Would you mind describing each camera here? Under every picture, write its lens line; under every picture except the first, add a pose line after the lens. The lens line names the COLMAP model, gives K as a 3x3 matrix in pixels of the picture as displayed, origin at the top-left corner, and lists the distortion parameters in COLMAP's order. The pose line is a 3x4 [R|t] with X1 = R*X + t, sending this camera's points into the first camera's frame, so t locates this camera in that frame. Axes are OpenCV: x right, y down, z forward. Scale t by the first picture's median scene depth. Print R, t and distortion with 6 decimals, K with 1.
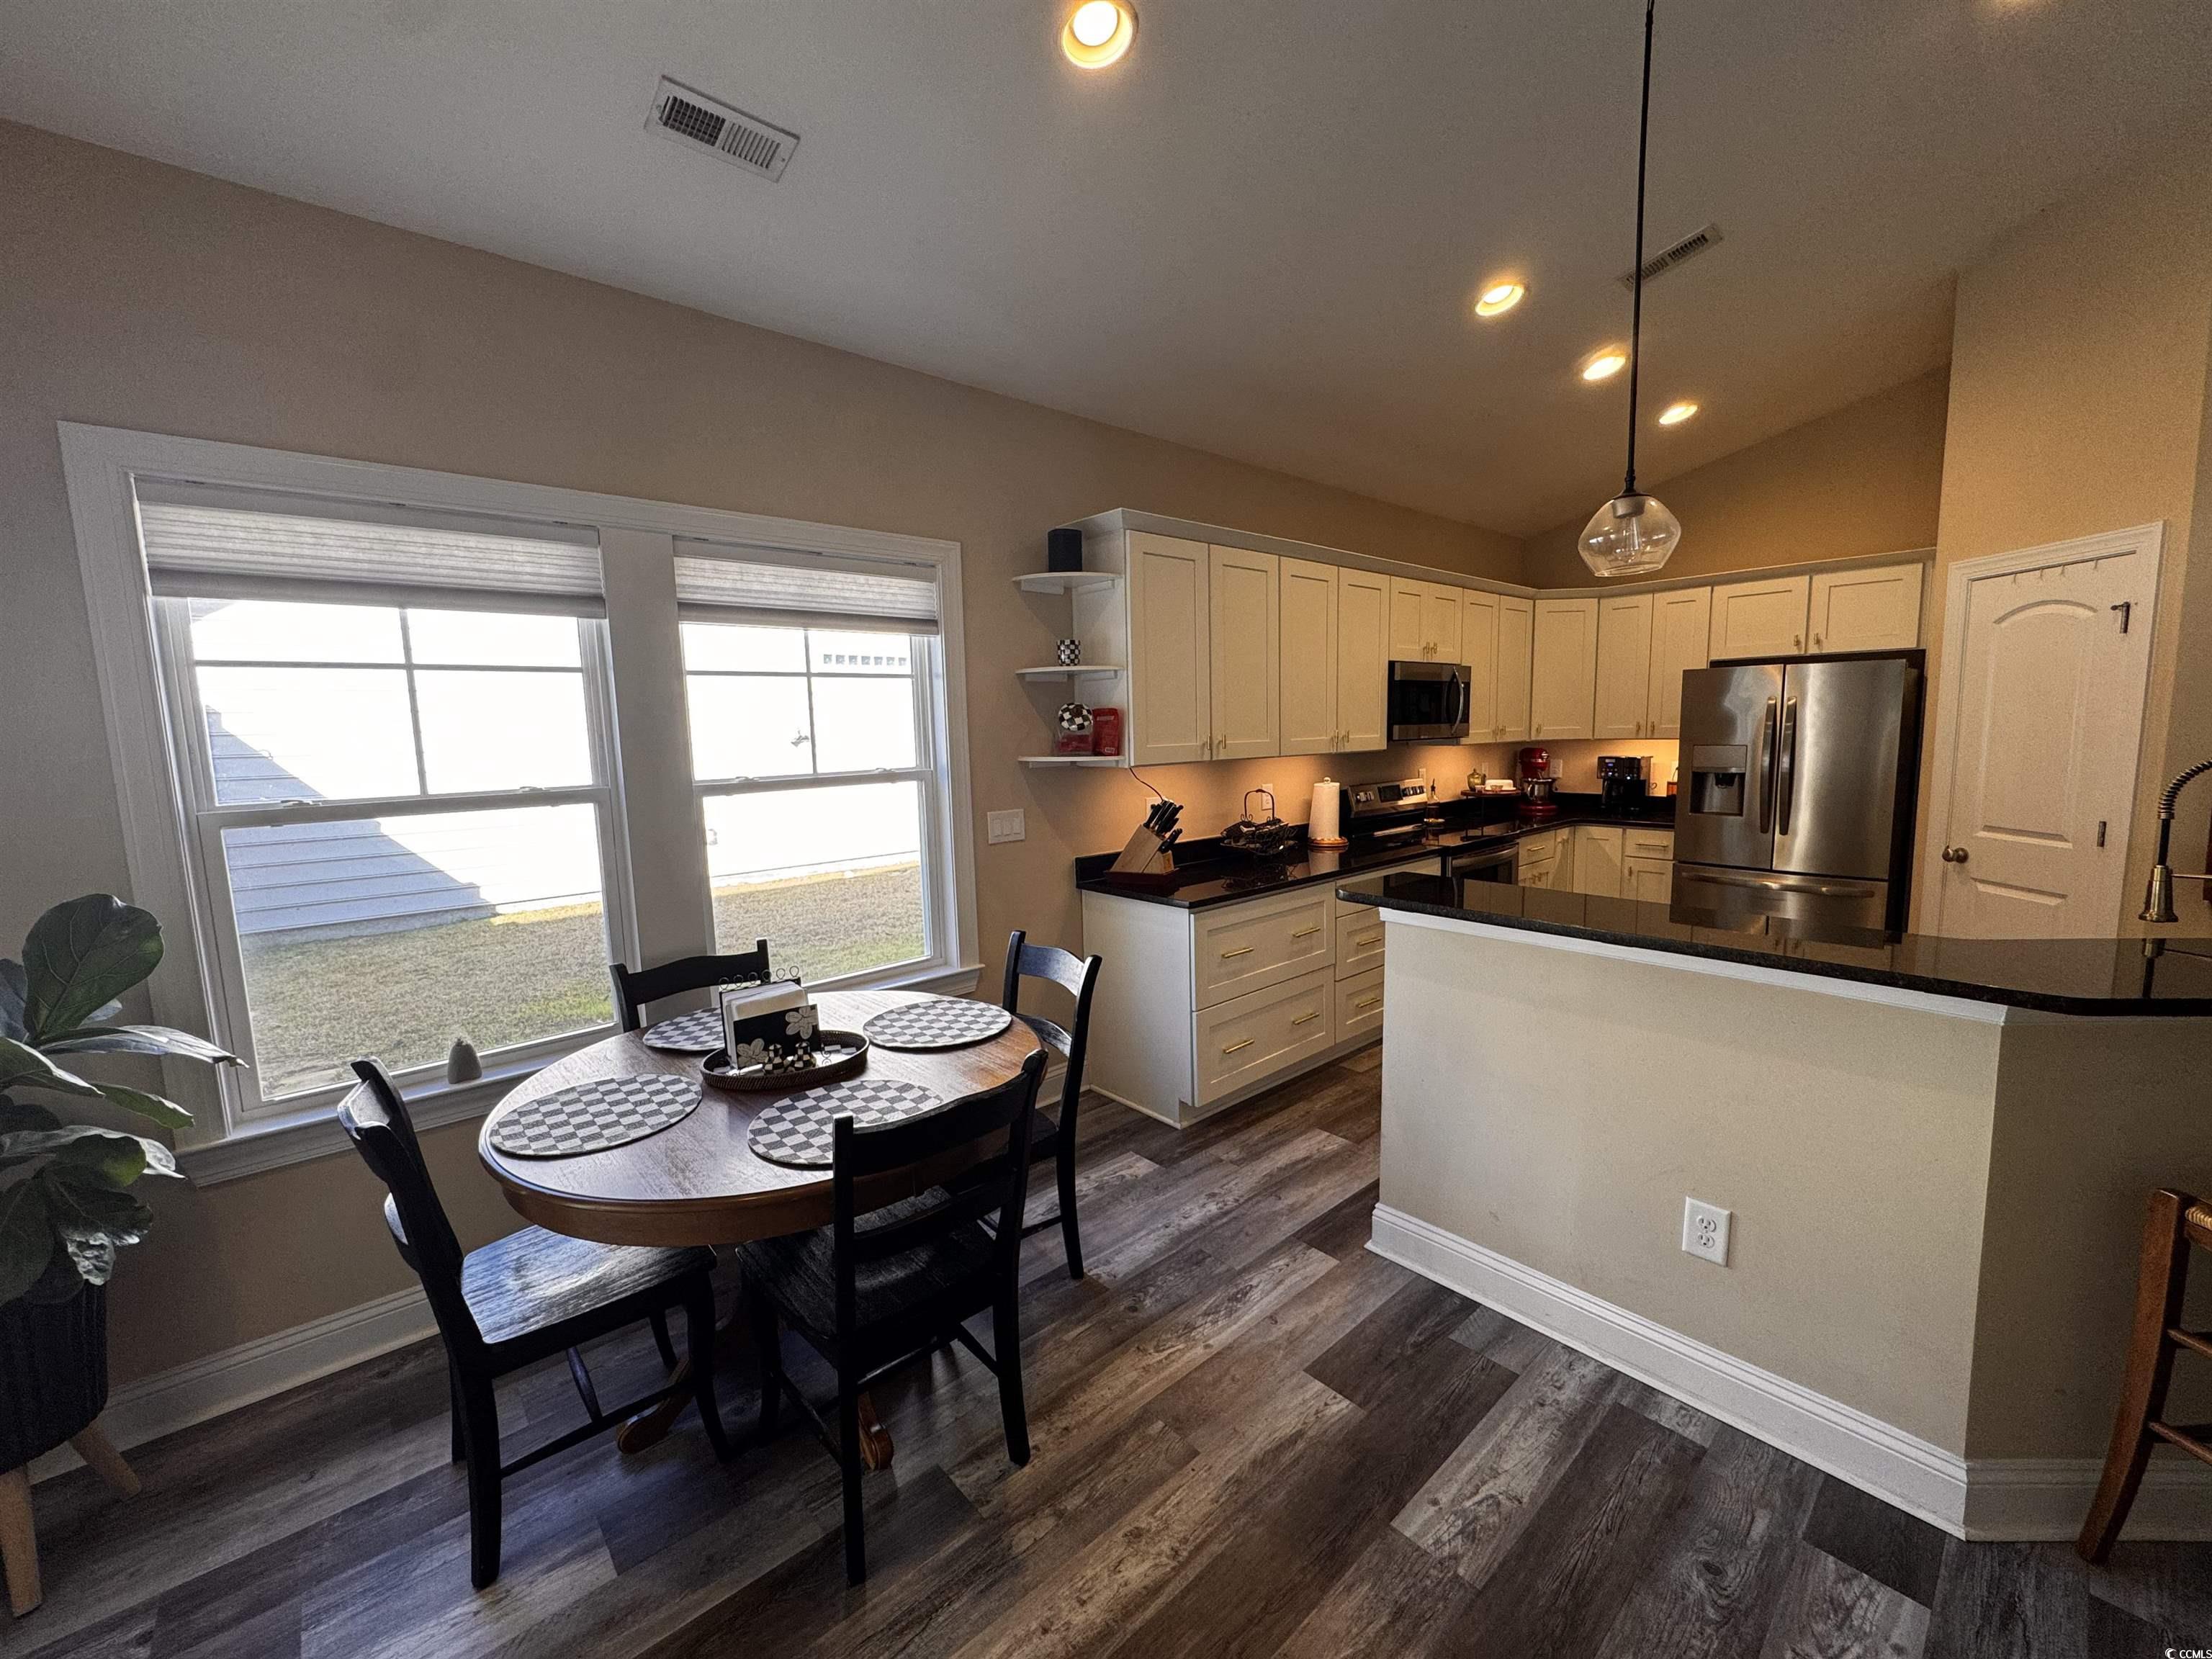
lens RADIAL K [[880.3, 0, 1105.7], [0, 880.3, 827.8], [0, 0, 1]] dist [-0.003039, 0.000113]
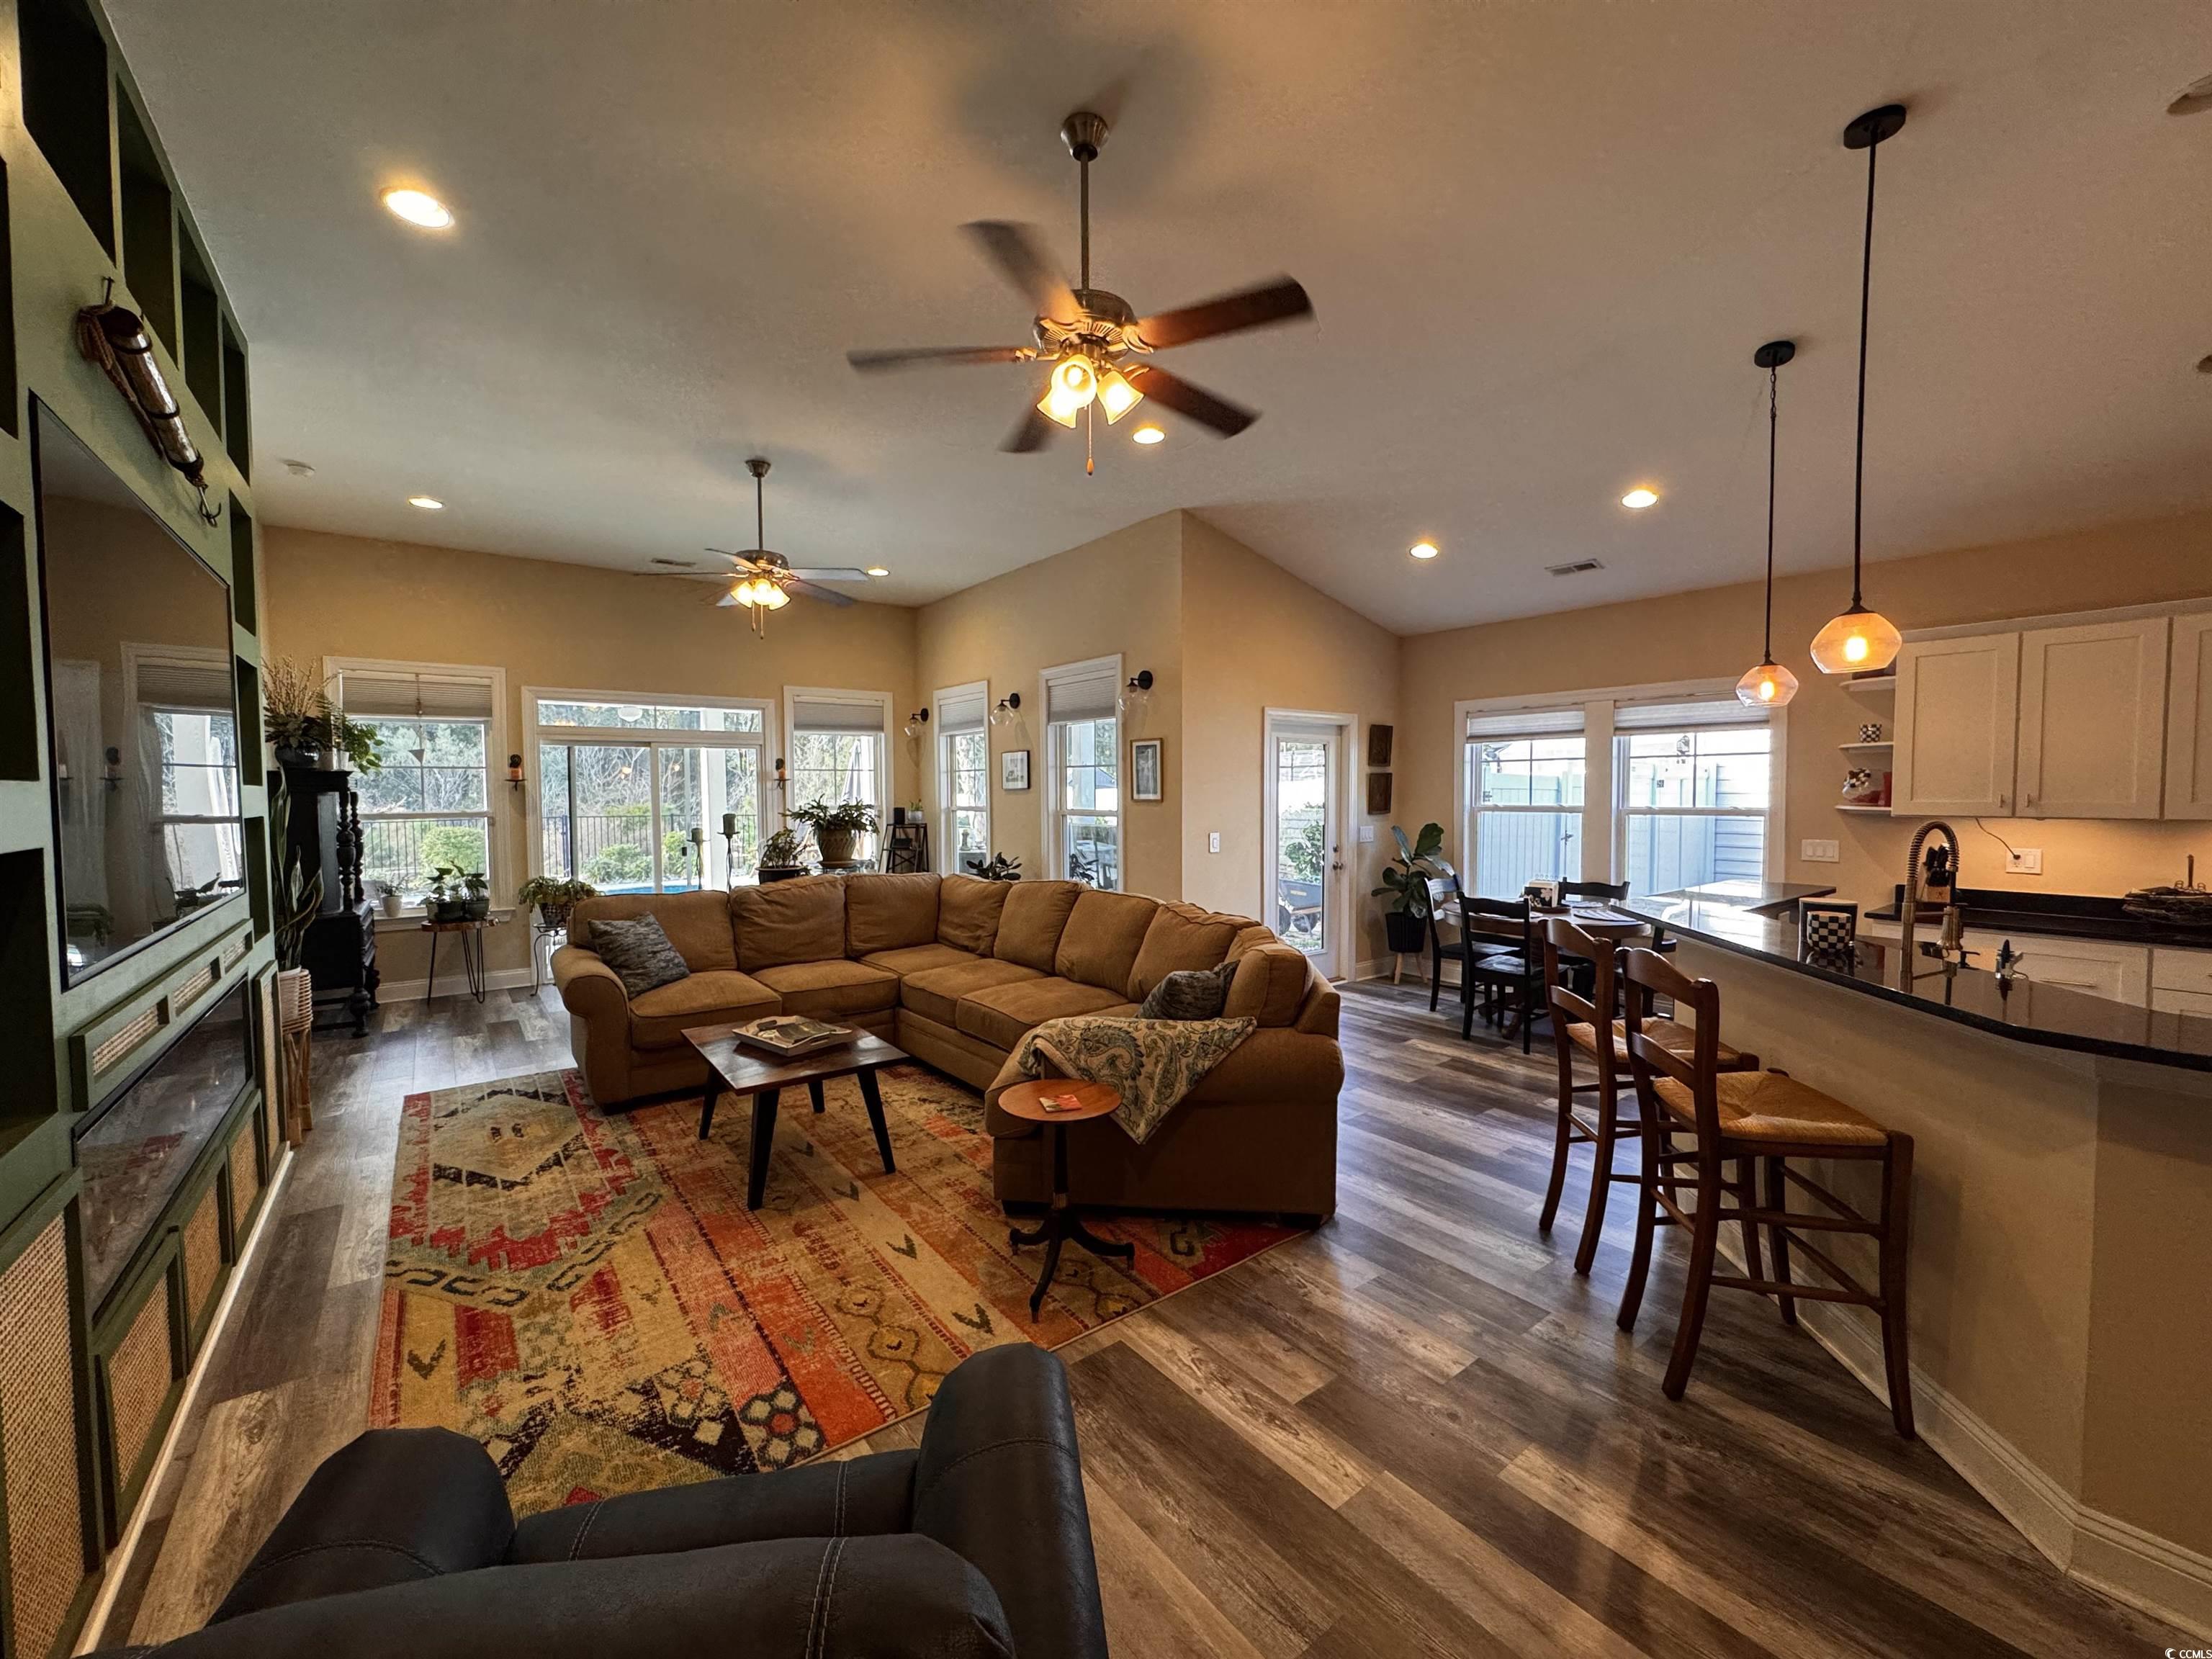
lens RADIAL K [[880.3, 0, 1105.7], [0, 880.3, 827.8], [0, 0, 1]] dist [-0.003039, 0.000113]
pose [[-0.072195, 0.067595, -0.995097, 1.115238], [-0.110407, 0.991028, 0.075328, -0.014694], [0.991261, 0.115304, -0.064084, -0.083897]]
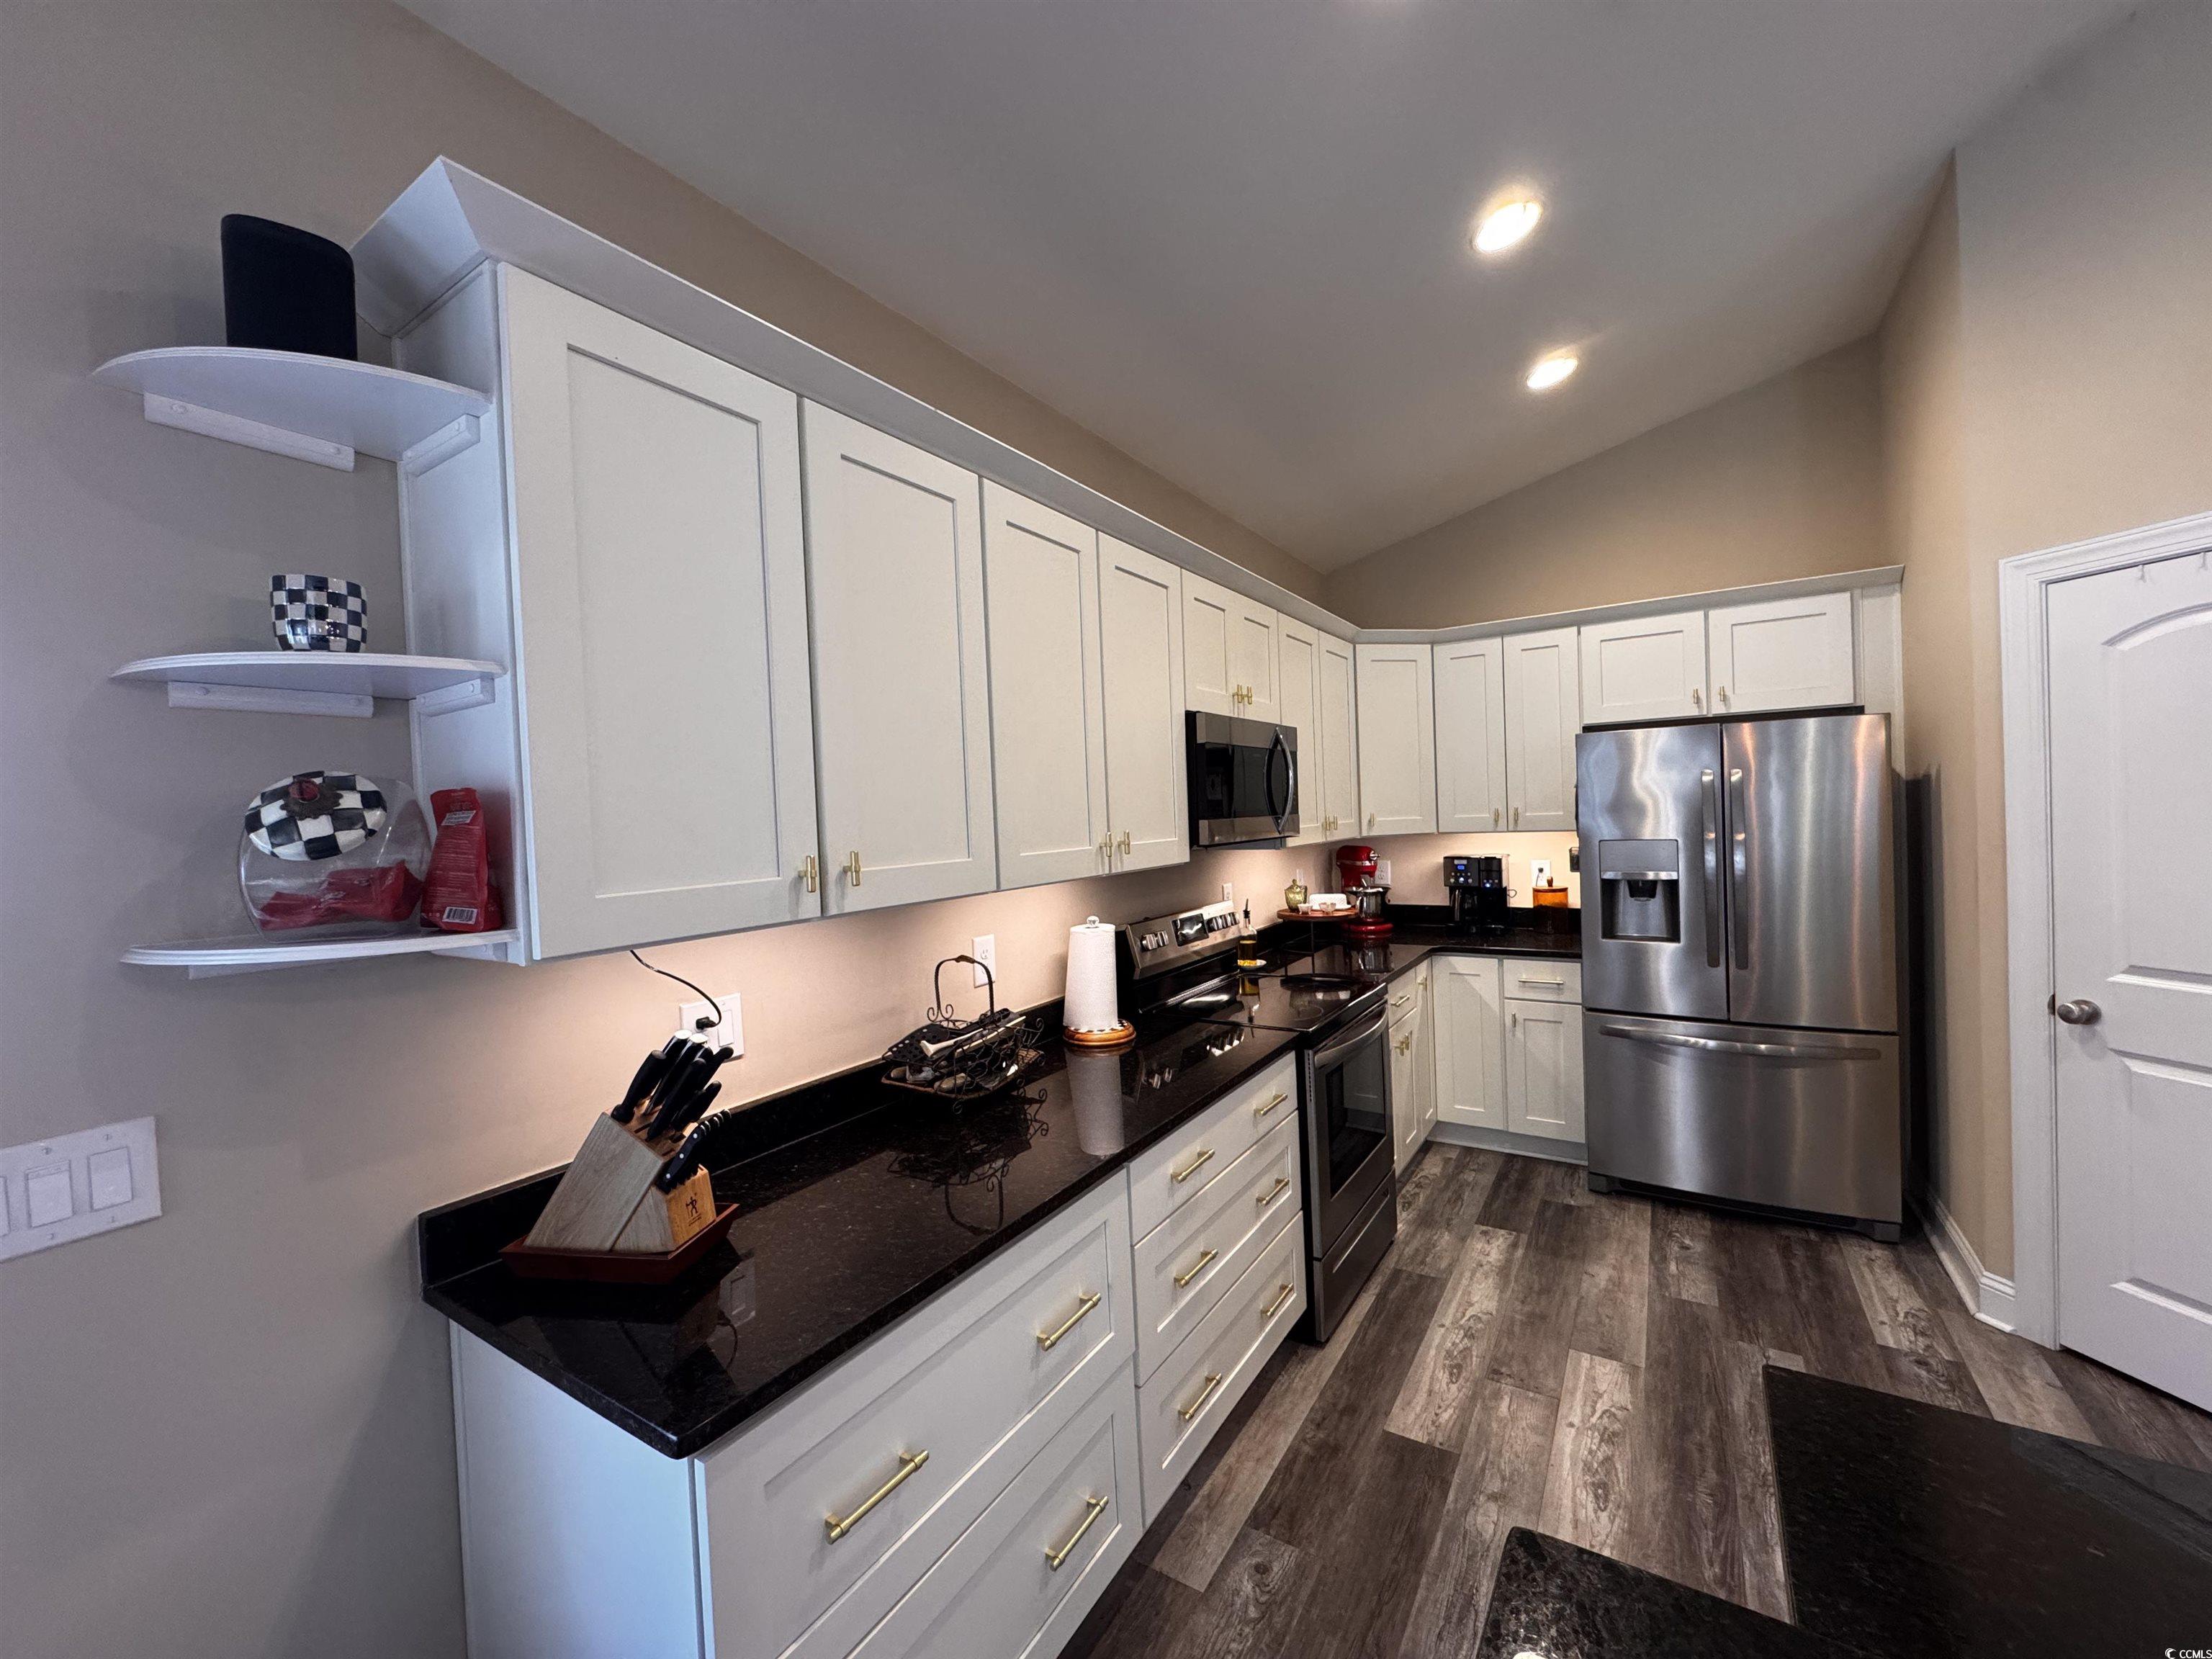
lens RADIAL K [[880.3, 0, 1105.7], [0, 880.3, 827.8], [0, 0, 1]] dist [-0.003039, 0.000113]
pose [[0.961733, -0.019945, 0.273263, 0.111990], [0.048847, 0.993850, -0.099377, -0.058239], [-0.269600, 0.108923, 0.956792, 0.473118]]
